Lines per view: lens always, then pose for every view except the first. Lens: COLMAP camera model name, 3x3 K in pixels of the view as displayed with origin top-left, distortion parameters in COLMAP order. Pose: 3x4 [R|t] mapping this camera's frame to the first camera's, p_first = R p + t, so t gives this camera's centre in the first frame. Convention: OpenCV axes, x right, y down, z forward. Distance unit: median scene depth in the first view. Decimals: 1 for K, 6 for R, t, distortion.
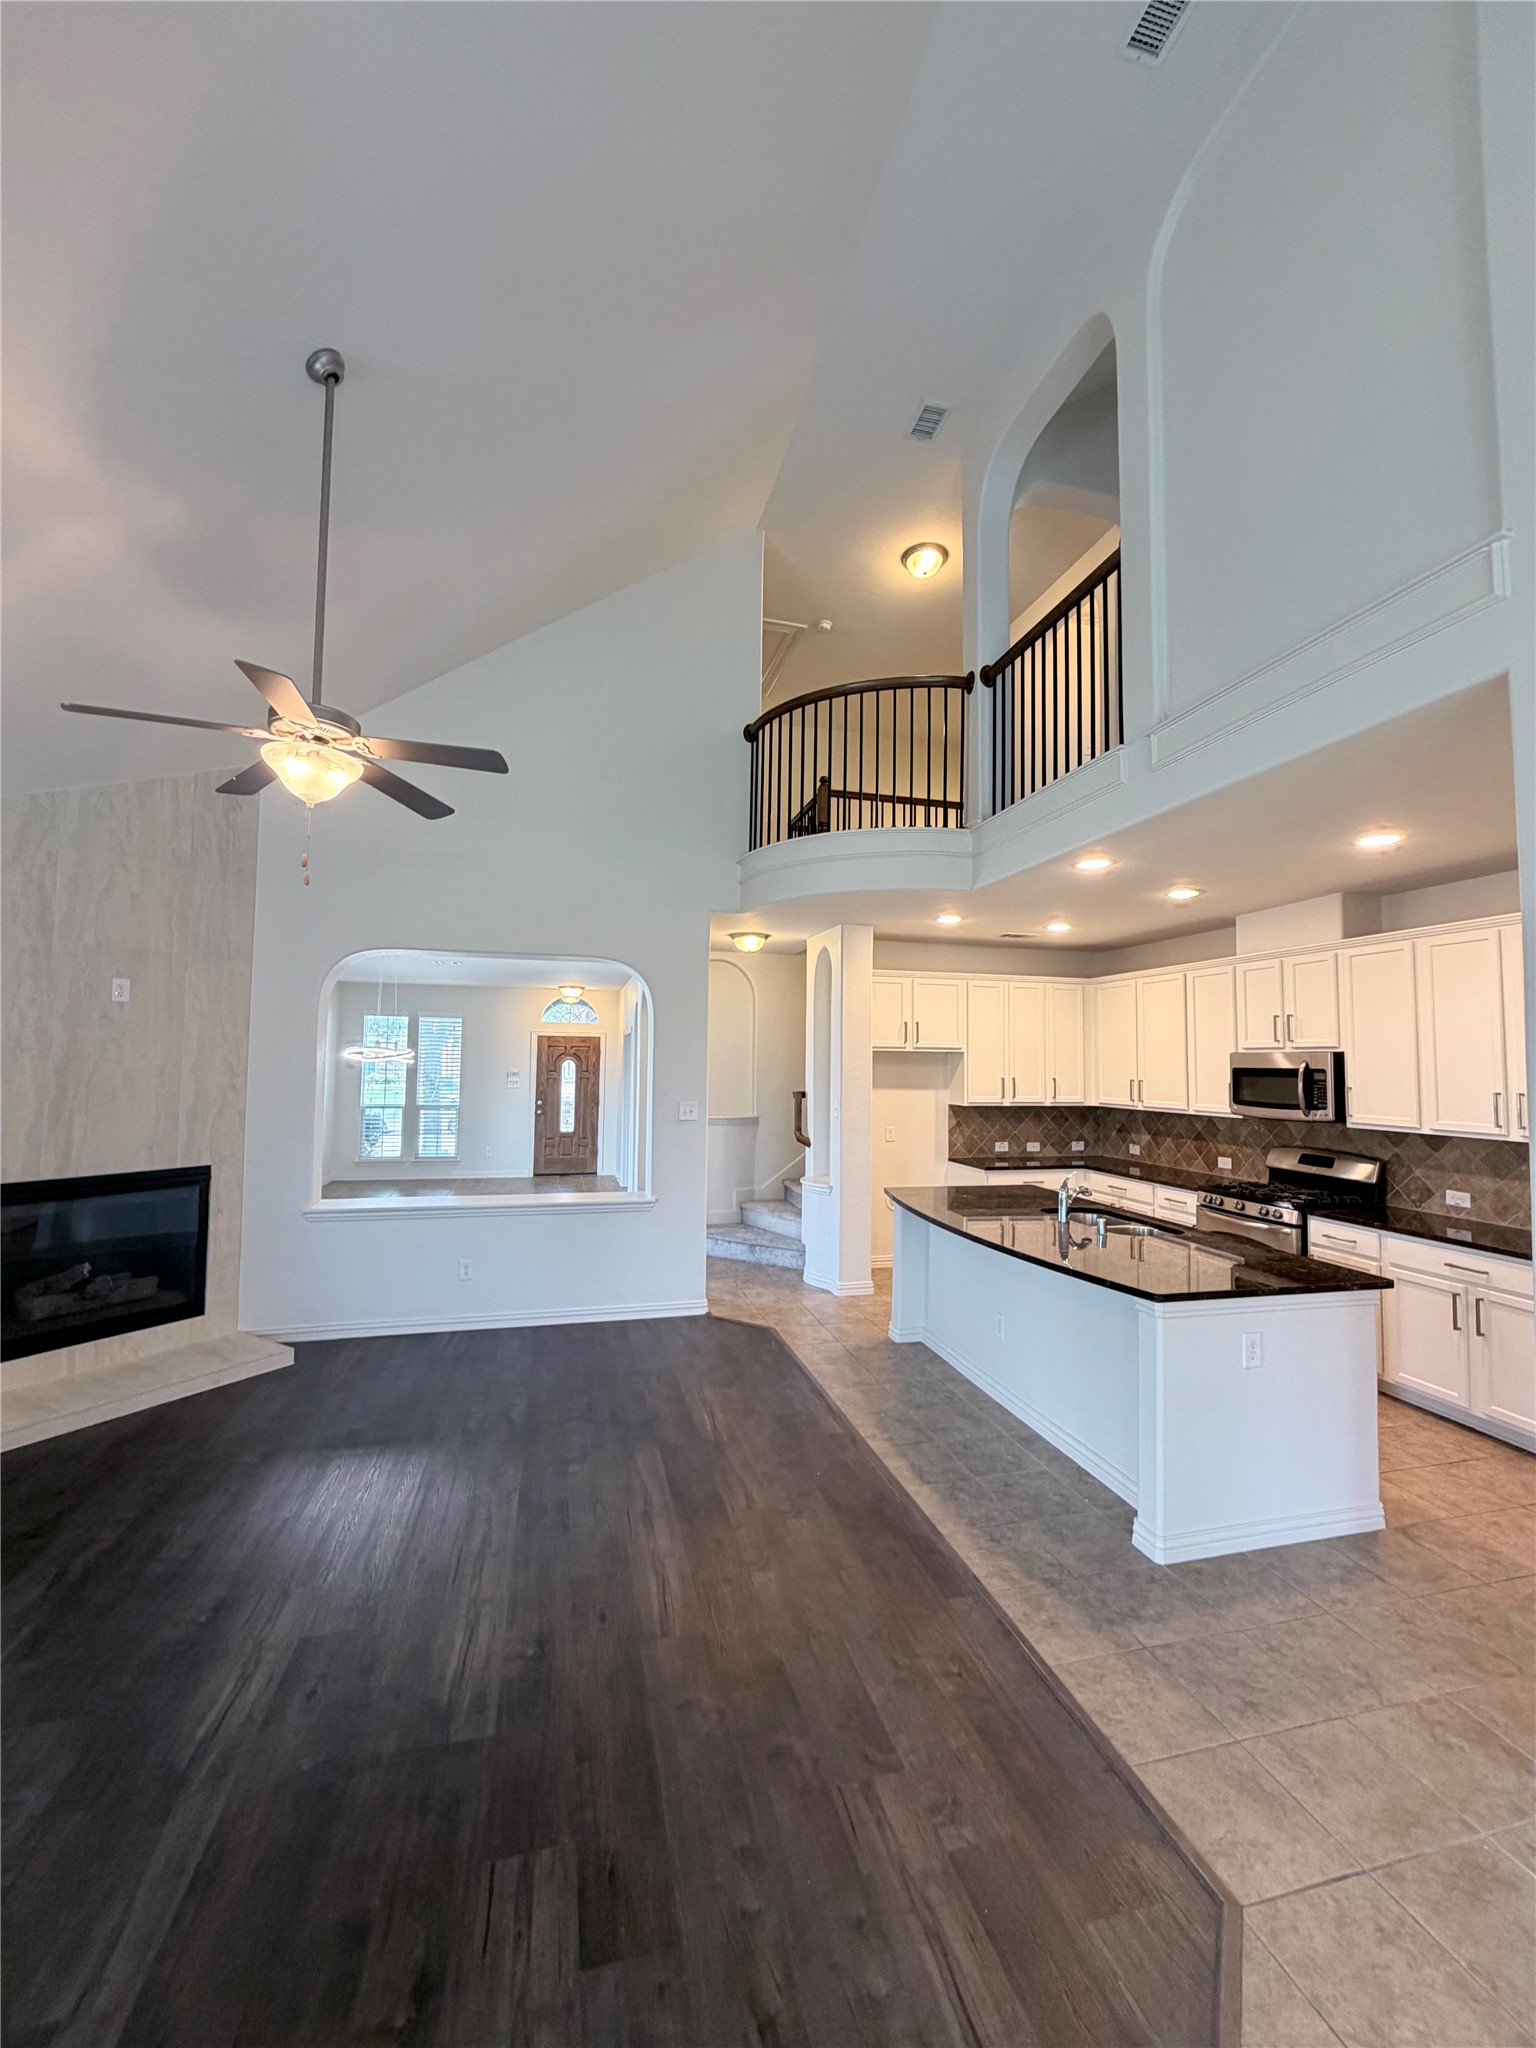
lens RADIAL K [[815.5, 0, 769.8], [0, 815.5, 1018.4], [0, 0, 1]] dist [-0.001421, 0.000372]
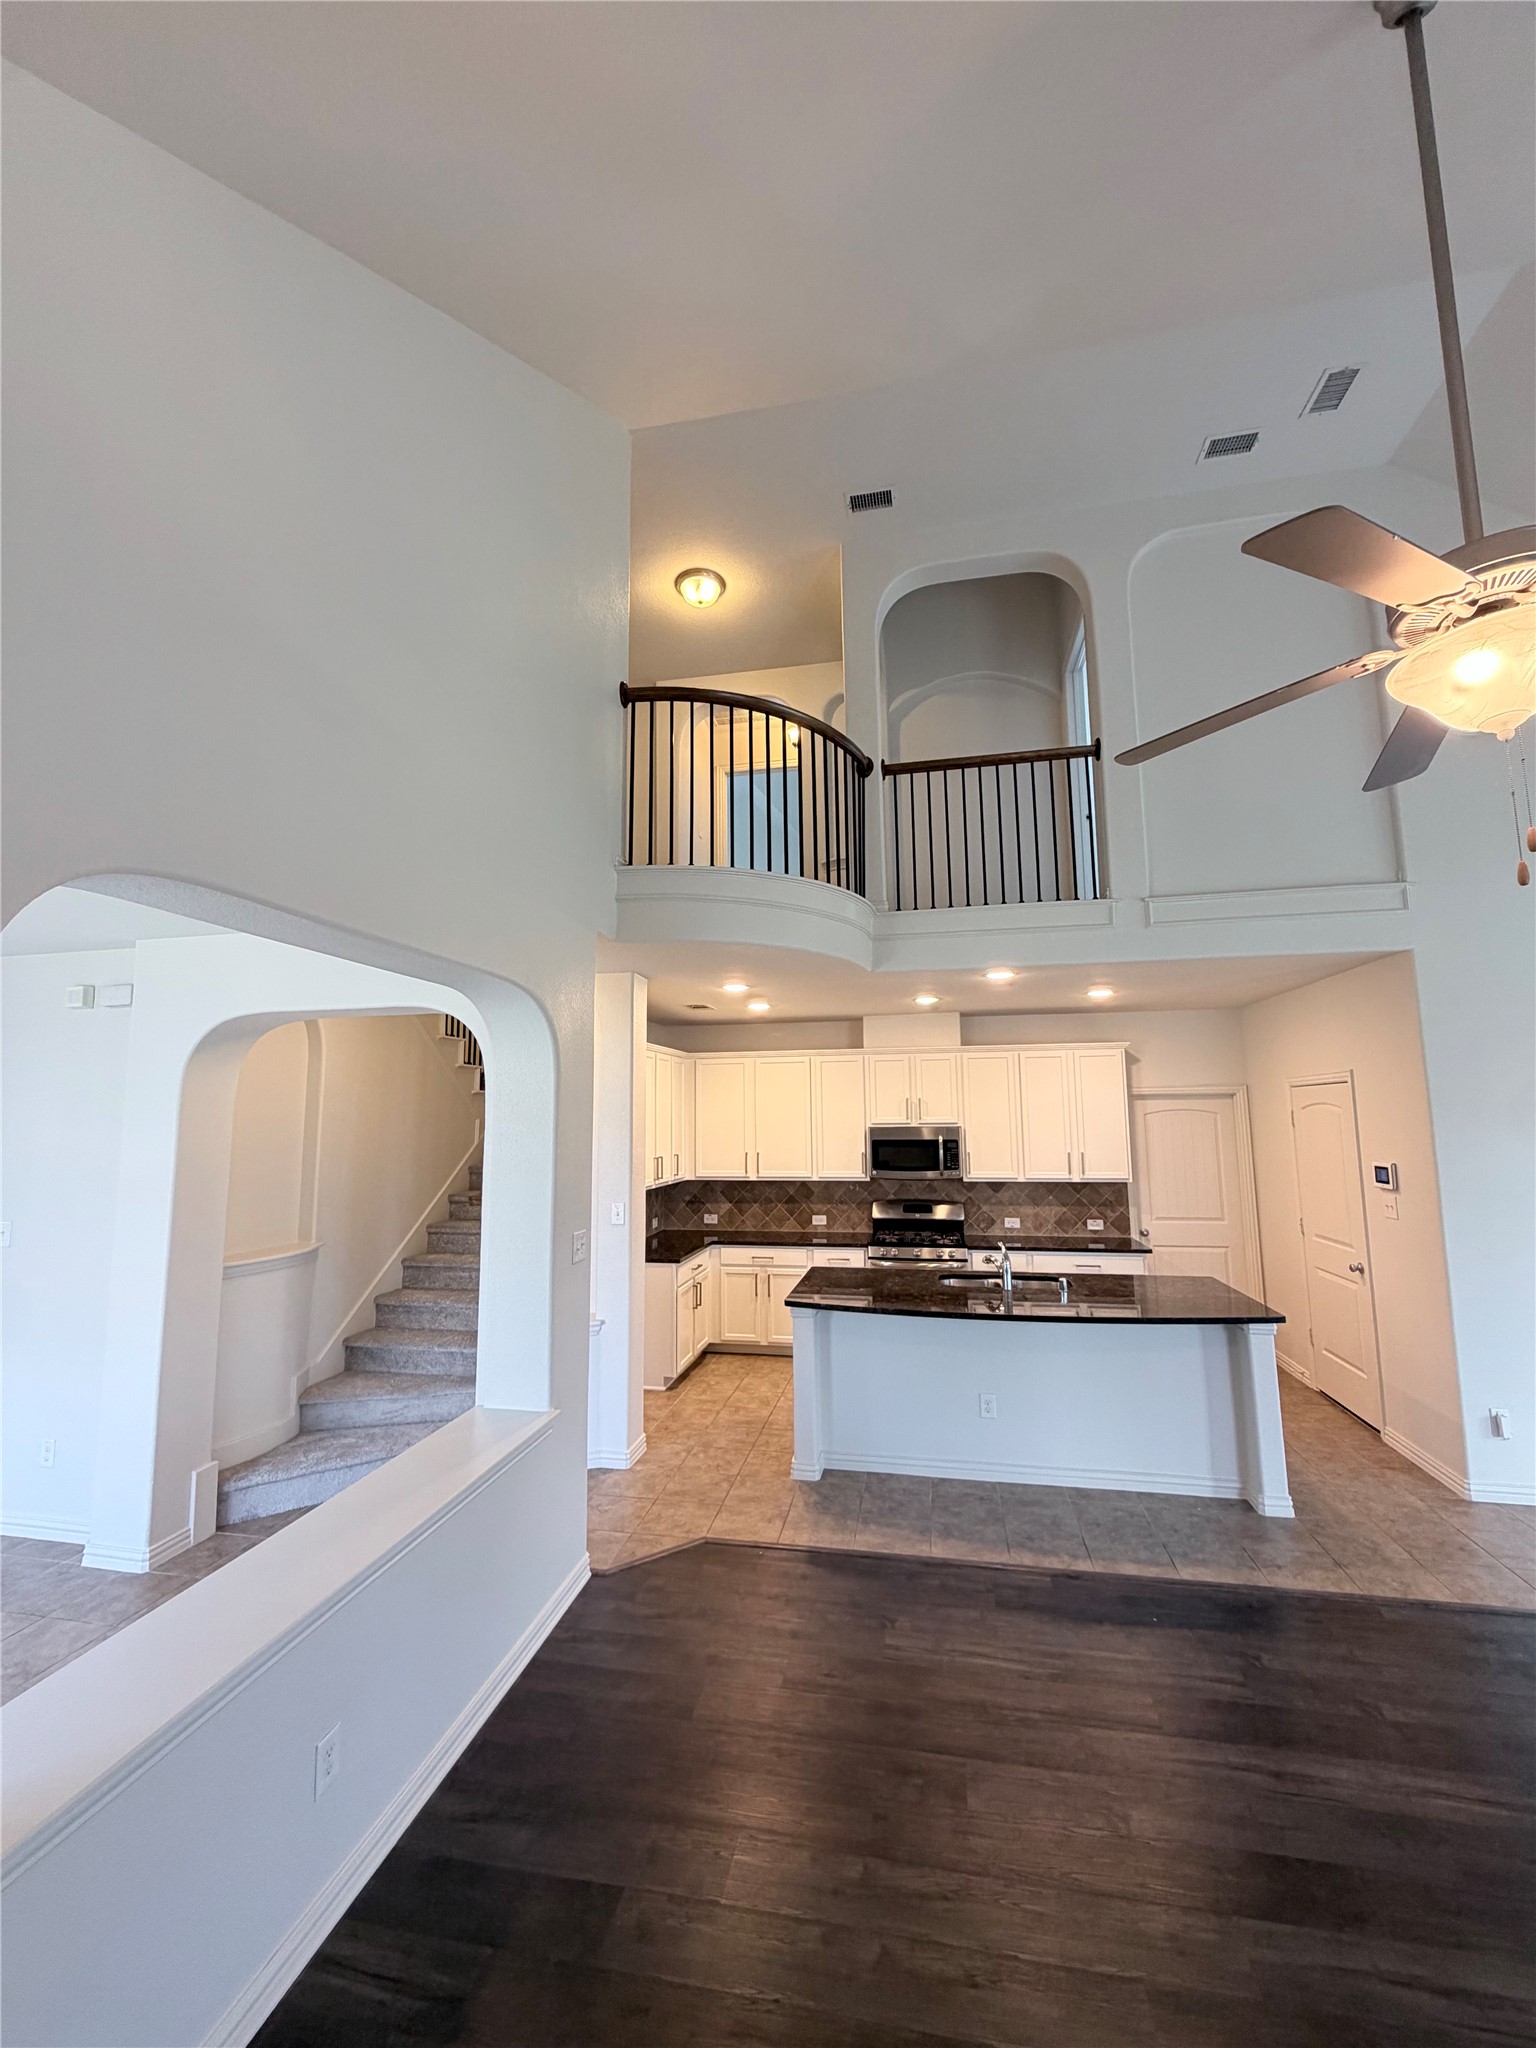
lens RADIAL K [[815.5, 0, 769.8], [0, 815.5, 1018.4], [0, 0, 1]] dist [-0.001421, 0.000372]
pose [[0.430954, 0.093772, 0.897488, -0.695667], [-0.034665, 0.995572, -0.087375, -0.010028], [-0.901708, 0.006543, 0.432296, 0.684700]]
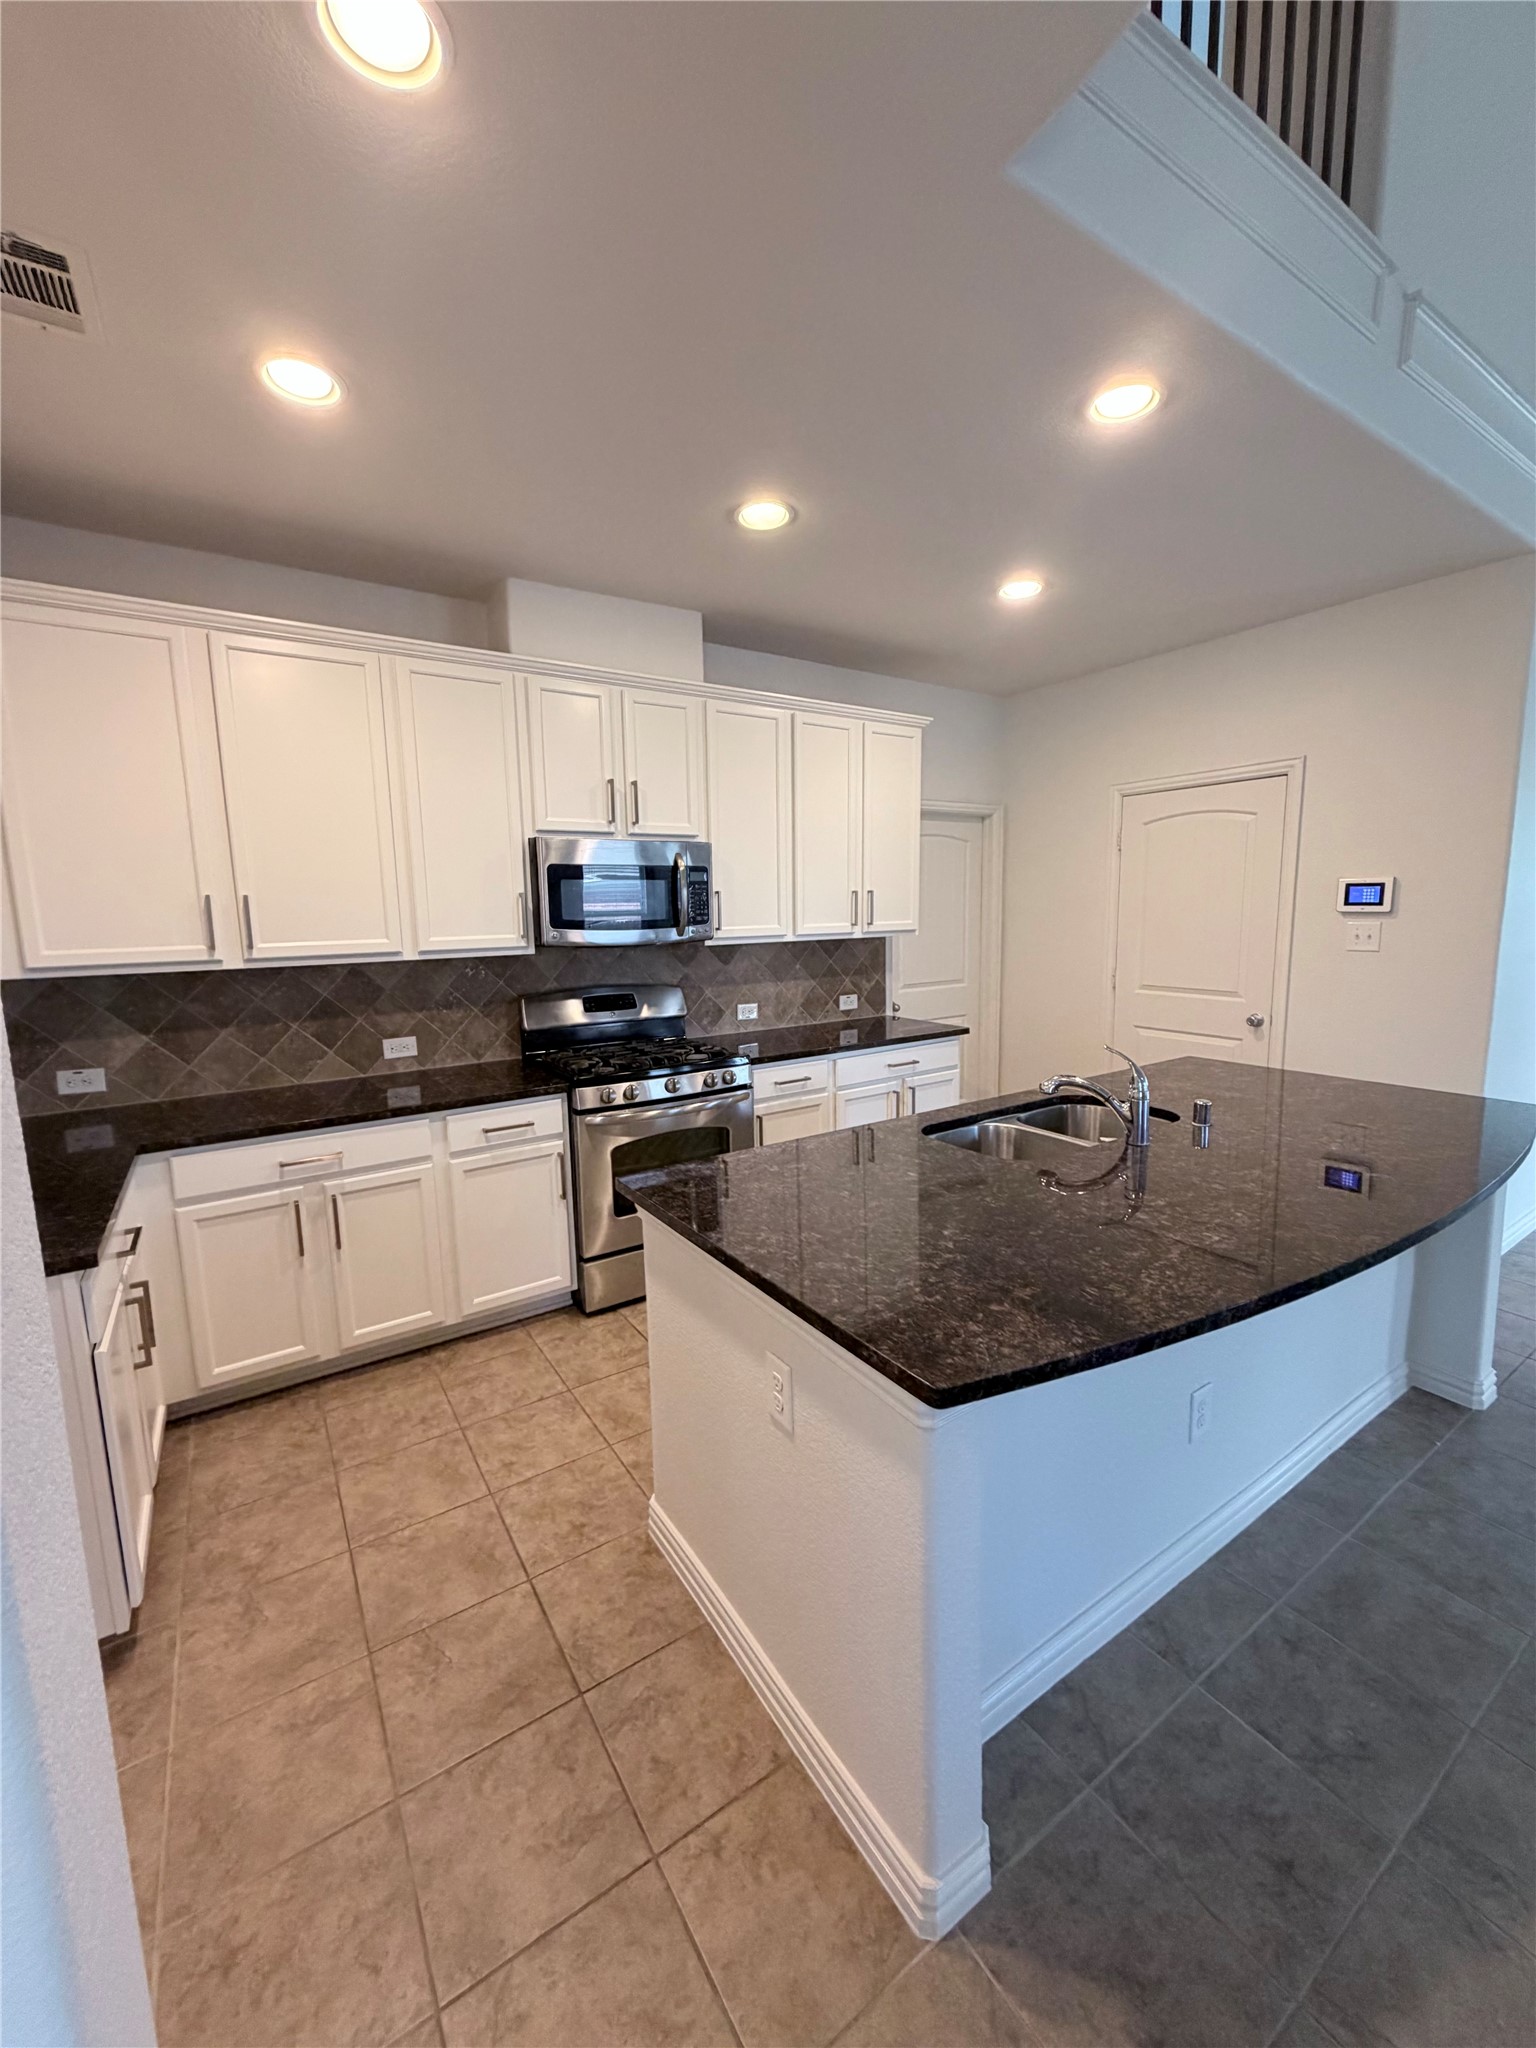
lens RADIAL K [[815.5, 0, 769.8], [0, 815.5, 1018.4], [0, 0, 1]] dist [-0.001421, 0.000372]
pose [[-0.326820, -0.139824, 0.934686, -0.025918], [-0.038606, 0.990145, 0.134622, 0.094911], [-0.944298, 0.007913, -0.328997, 1.174266]]
